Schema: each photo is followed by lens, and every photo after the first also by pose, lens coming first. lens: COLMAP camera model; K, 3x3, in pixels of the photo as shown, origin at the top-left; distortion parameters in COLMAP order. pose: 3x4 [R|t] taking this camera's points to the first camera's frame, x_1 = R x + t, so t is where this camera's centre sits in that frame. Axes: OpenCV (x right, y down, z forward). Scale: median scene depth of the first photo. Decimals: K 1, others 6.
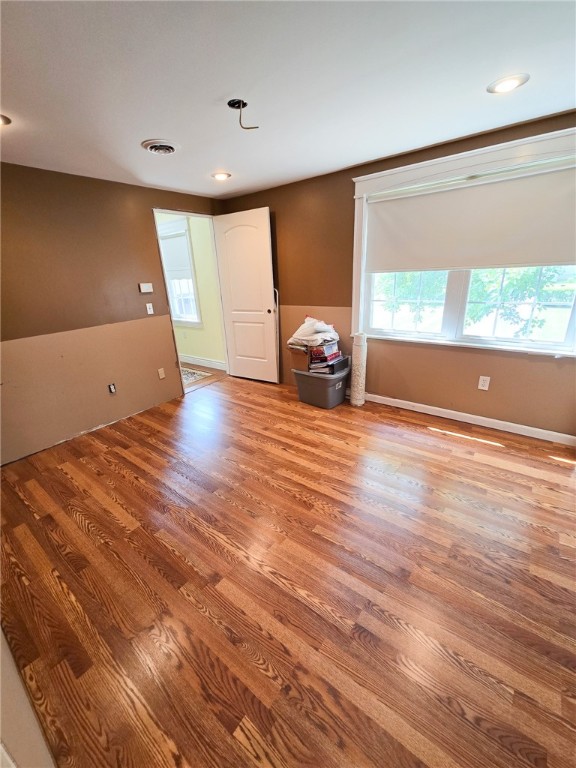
lens RADIAL K [[313.7, 0, 286.6], [0, 313.7, 384.3], [0, 0, 1]] dist [-0.001188, -0.000041]
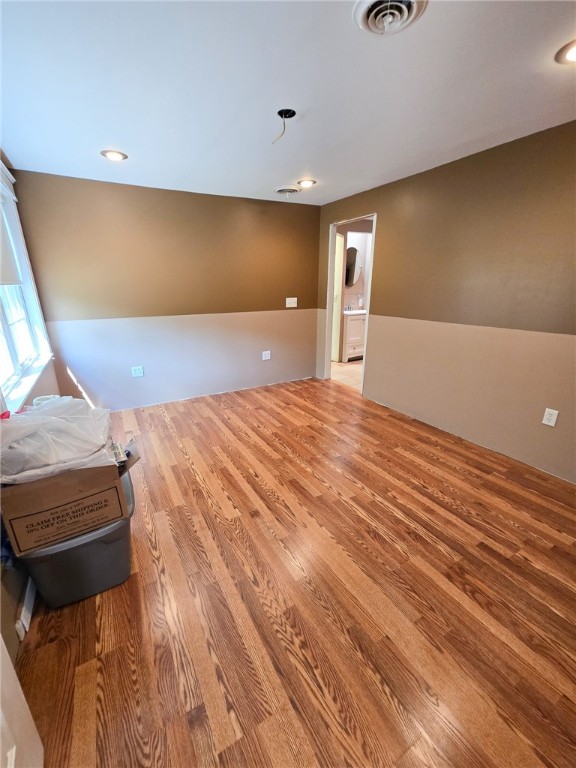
lens RADIAL K [[313.7, 0, 288.7], [0, 313.7, 383.2], [0, 0, 1]] dist [-0.001188, -0.000041]
pose [[-0.924504, -0.054184, 0.377302, -0.426263], [0.187488, 0.797184, 0.573886, -0.503857], [-0.331875, 0.601300, -0.726841, 1.541861]]
